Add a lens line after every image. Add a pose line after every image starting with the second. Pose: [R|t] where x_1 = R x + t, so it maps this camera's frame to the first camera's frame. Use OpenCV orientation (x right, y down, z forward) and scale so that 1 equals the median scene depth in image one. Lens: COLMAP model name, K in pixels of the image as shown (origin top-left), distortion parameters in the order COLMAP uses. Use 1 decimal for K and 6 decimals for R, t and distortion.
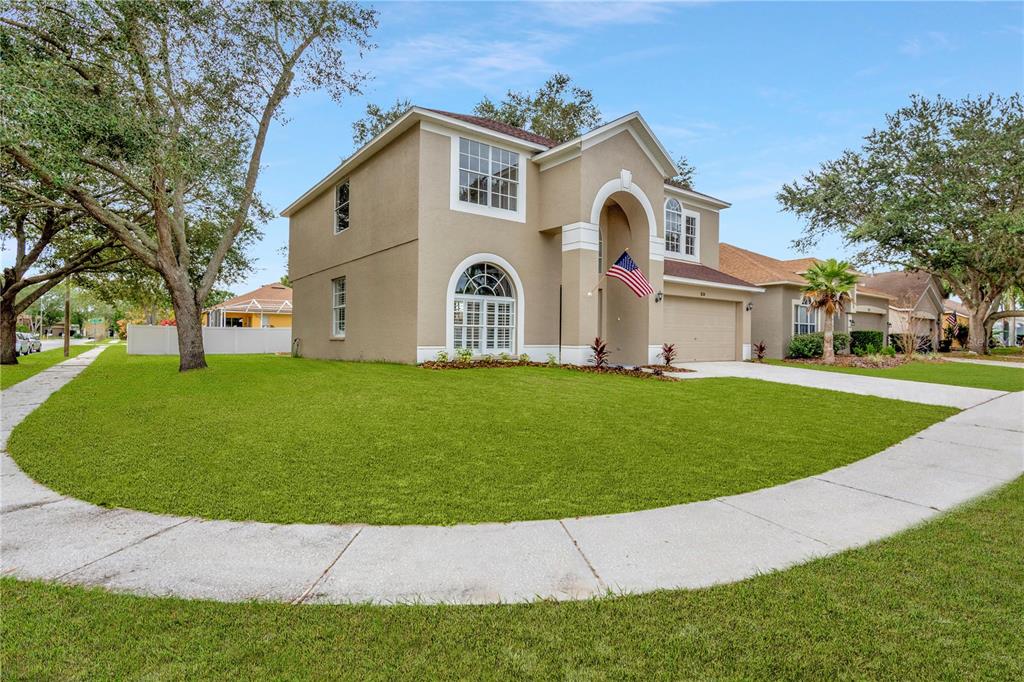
lens RADIAL K [[508.7, 0, 512.7], [0, 508.7, 350.1], [0, 0, 1]] dist [0.000130, -0.000130]
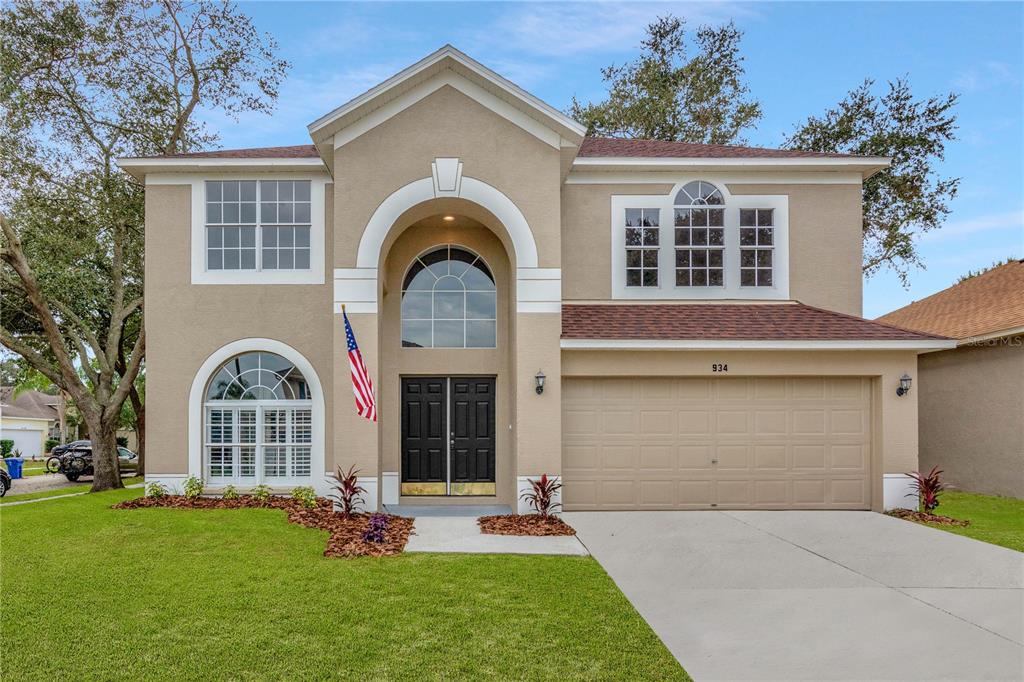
lens RADIAL K [[628.1, 0, 512.0], [0, 628.1, 441.1], [0, 0, 1]] dist [0.001289, 0.000246]
pose [[0.792619, -0.010757, -0.609622, 0.702727], [-0.008620, 0.999547, -0.028844, -0.028562], [0.609656, 0.028117, 0.792167, 0.519523]]
